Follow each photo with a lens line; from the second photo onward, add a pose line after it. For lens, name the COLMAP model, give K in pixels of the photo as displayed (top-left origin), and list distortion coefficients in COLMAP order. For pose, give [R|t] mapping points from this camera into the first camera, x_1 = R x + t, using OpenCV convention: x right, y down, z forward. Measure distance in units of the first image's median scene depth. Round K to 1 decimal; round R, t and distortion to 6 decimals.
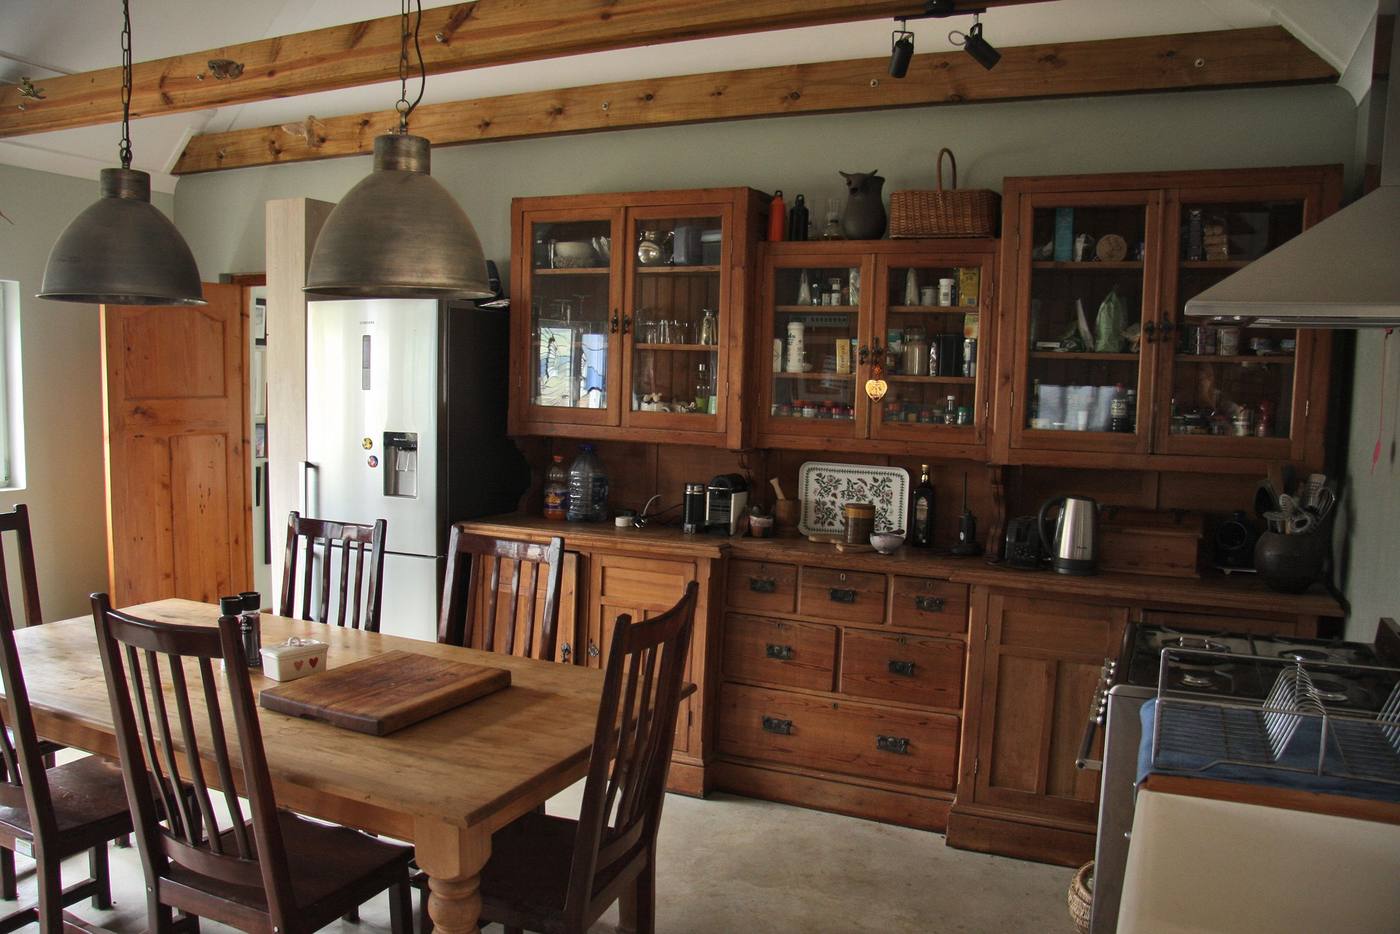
lens RADIAL K [[1093.3, 0, 699.2], [0, 1093.3, 496.1], [0, 0, 1]] dist [-0.171121, 0.136531]
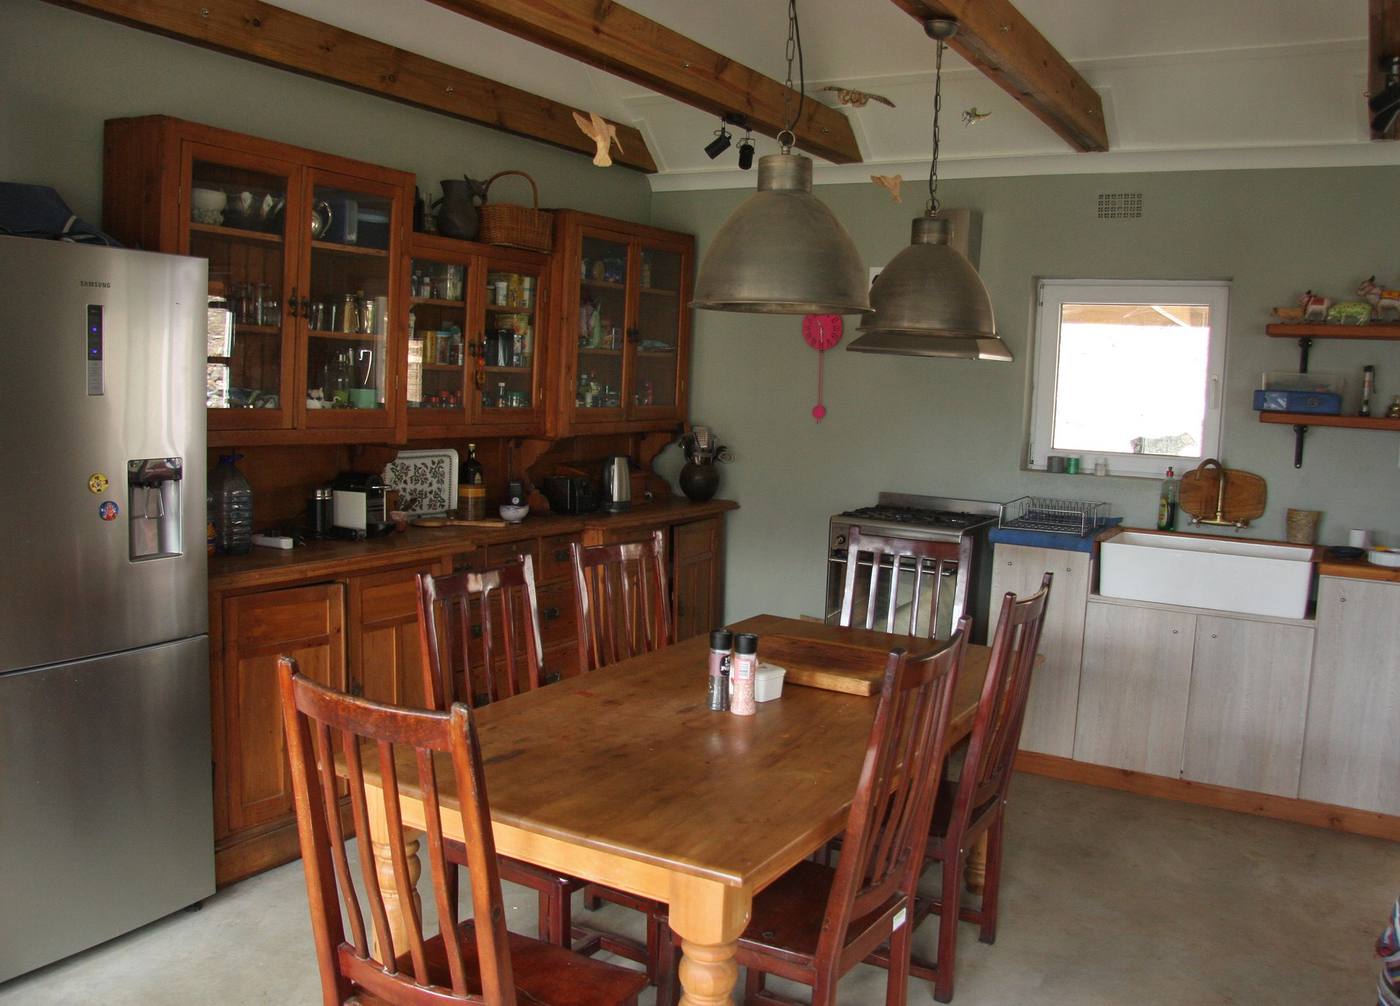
lens RADIAL K [[1228.2, 0, 700.0], [0, 1228.2, 503.0], [0, 0, 1]] dist [-0.098360, 0.000763]
pose [[0.080224, -0.125502, 0.988844, -1.012845], [0.071195, 0.990230, 0.119902, -0.101280], [-0.994231, 0.060782, 0.088376, 0.640273]]
